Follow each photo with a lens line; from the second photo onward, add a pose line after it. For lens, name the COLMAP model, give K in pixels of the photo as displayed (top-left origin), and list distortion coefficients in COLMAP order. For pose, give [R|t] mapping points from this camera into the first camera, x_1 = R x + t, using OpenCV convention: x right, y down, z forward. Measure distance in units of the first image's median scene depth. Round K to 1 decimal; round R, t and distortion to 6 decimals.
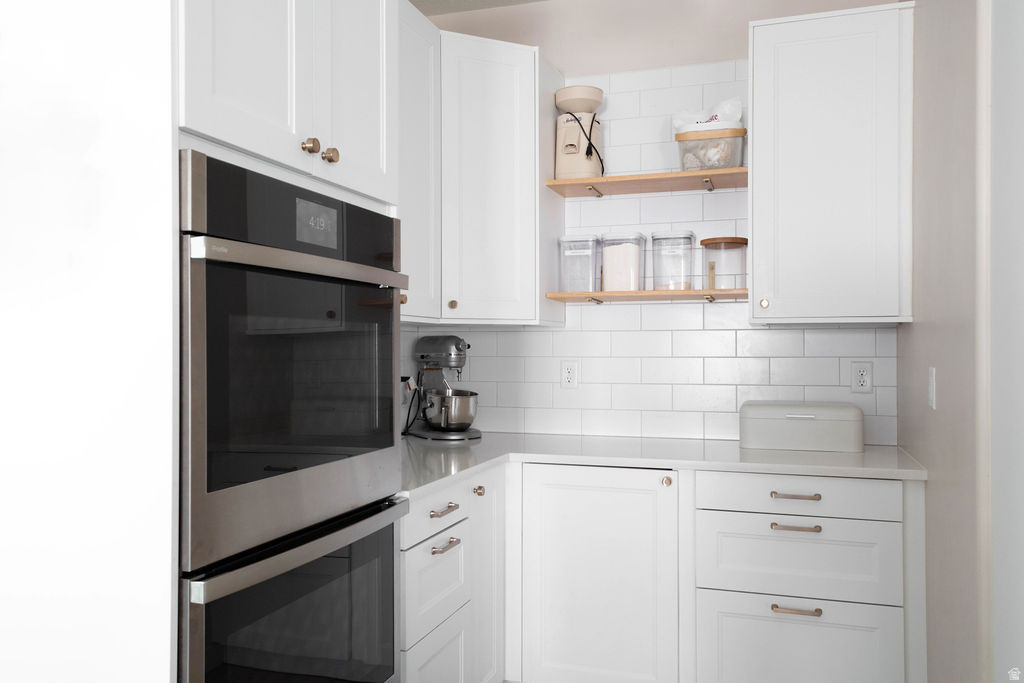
lens RADIAL K [[808.2, 0, 520.5], [0, 808.2, 349.4], [0, 0, 1]] dist [-0.037915, 0.000734]
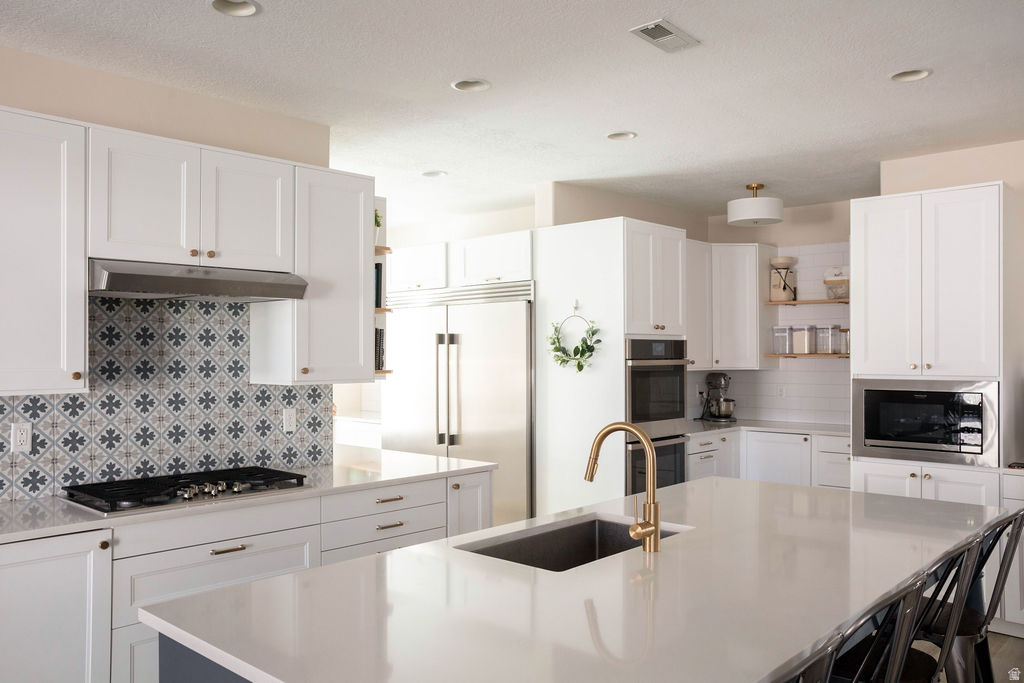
lens RADIAL K [[808.2, 0, 520.1], [0, 808.2, 344.3], [0, 0, 1]] dist [-0.037915, 0.000734]
pose [[0.911304, -0.008517, -0.411647, 0.319533], [0.002809, 0.999891, -0.014470, -0.066859], [0.411726, 0.012030, 0.911229, -1.213524]]
